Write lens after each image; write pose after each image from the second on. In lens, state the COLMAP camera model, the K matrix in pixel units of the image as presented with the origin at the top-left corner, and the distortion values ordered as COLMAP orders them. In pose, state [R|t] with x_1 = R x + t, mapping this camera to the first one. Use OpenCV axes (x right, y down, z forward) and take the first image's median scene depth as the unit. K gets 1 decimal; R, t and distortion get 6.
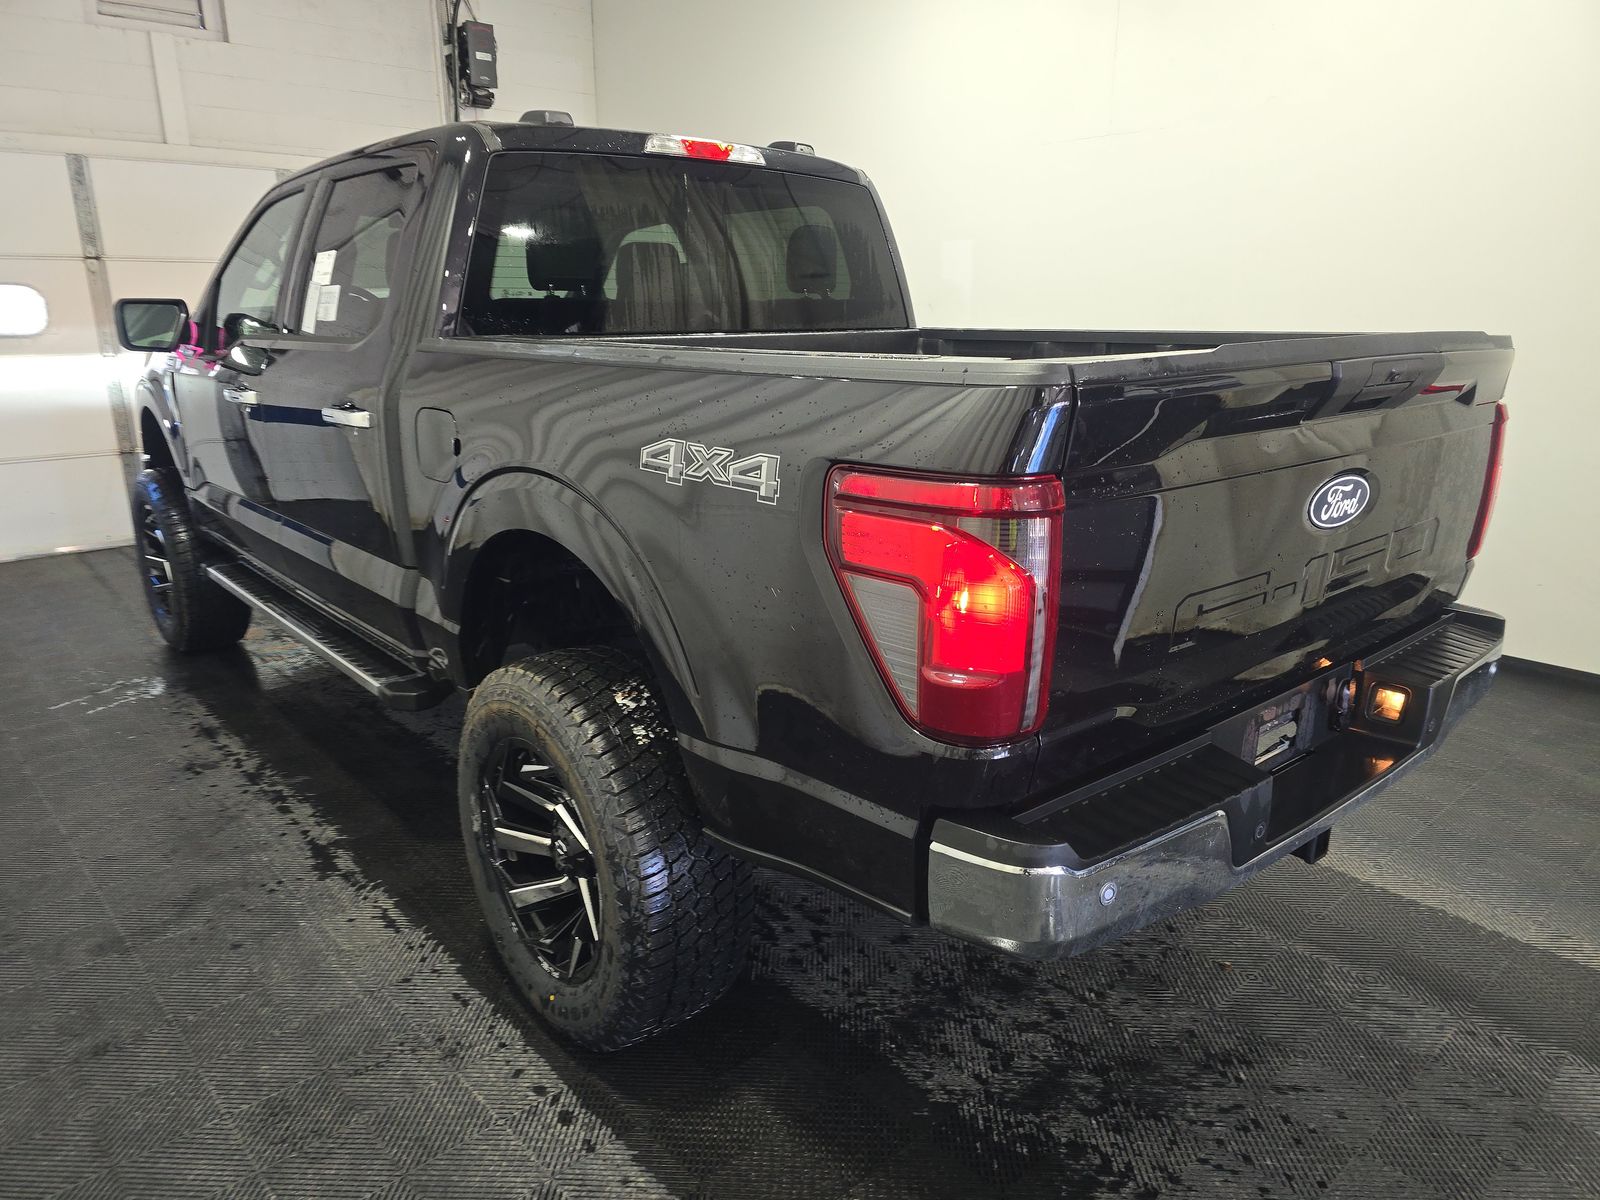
lens RADIAL K [[1078.5, 0, 800.0], [0, 1078.5, 600.0], [0, 0, 1]] dist [0.000916, -0.002250]
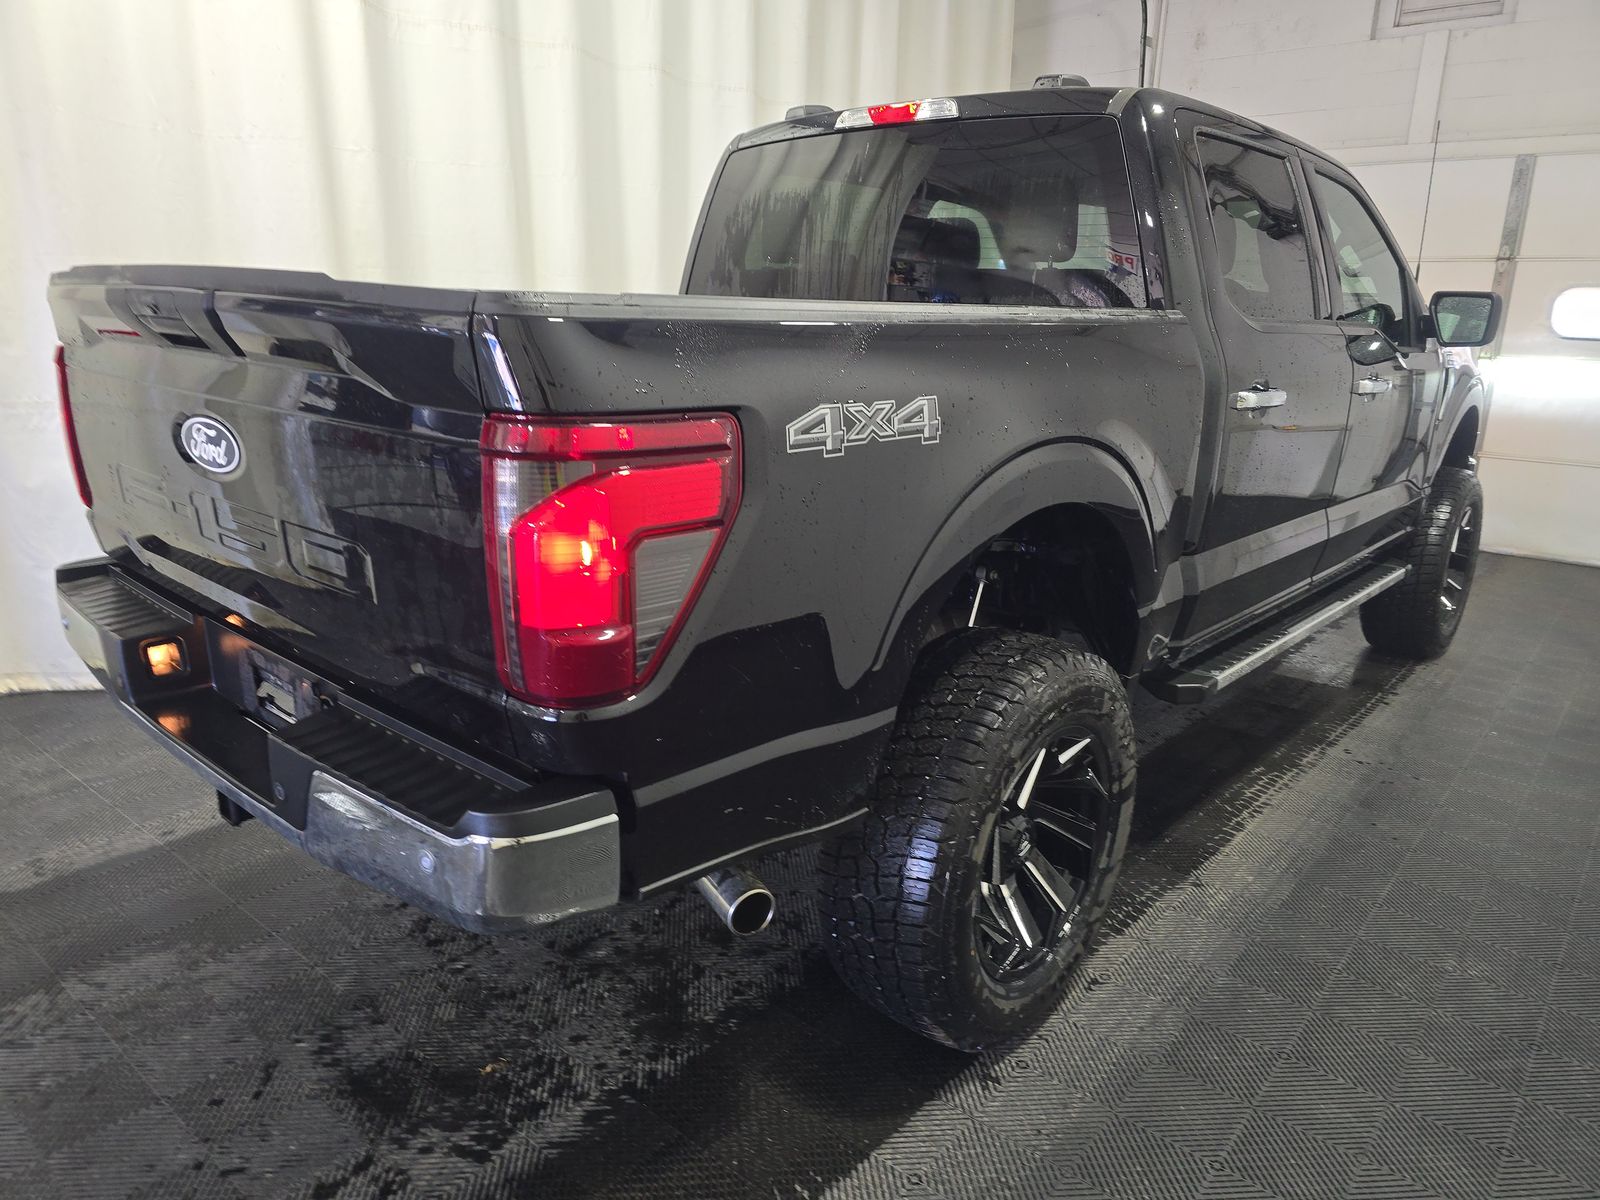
lens RADIAL K [[1081.1, 0, 800.0], [0, 1081.1, 600.0], [0, 0, 1]] dist [-0.005276, -0.006022]
pose [[0.142184, 0.272294, -0.951651, 0.968293], [-0.289580, 0.930799, 0.223062, -0.208927], [0.946534, 0.243864, 0.211195, 0.845093]]
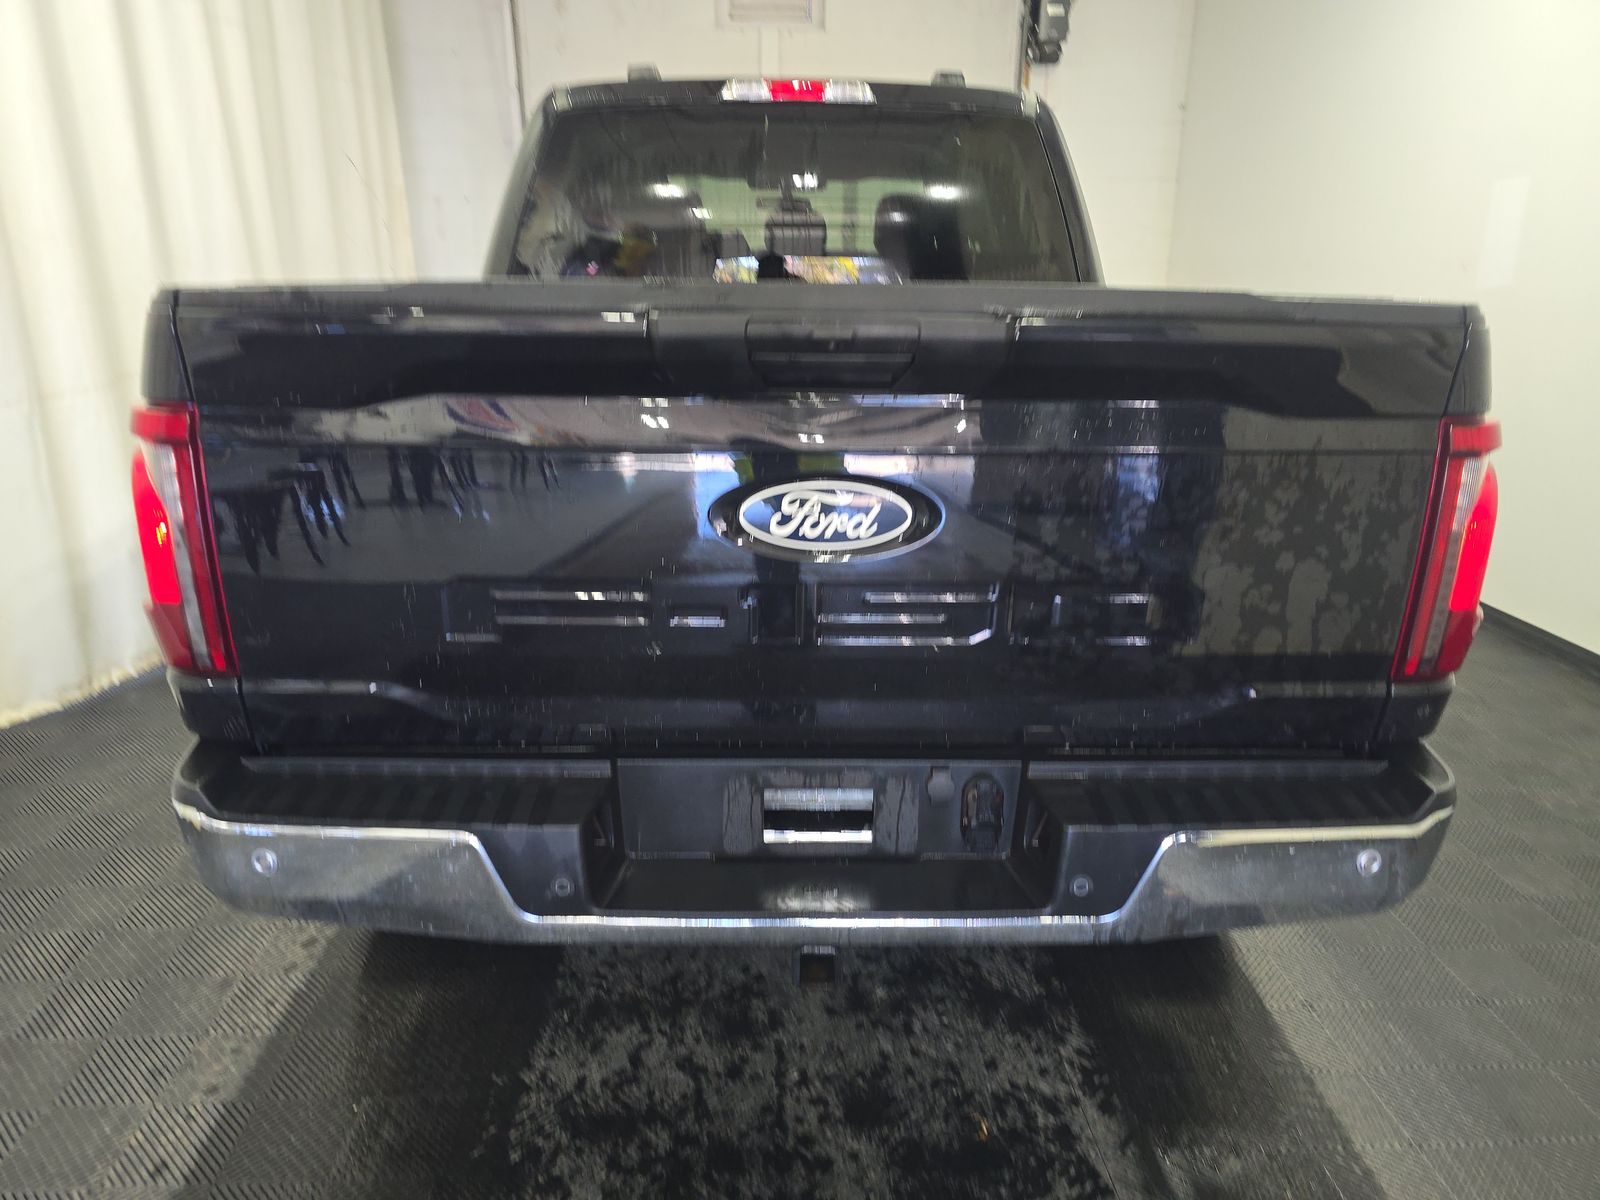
lens RADIAL K [[1081.1, 0, 800.0], [0, 1081.1, 600.0], [0, 0, 1]] dist [-0.005276, -0.006022]
pose [[0.771268, 0.190299, -0.607398, 0.598208], [-0.172254, 0.981056, 0.088641, -0.062013], [0.612760, 0.036261, 0.789437, 0.269336]]
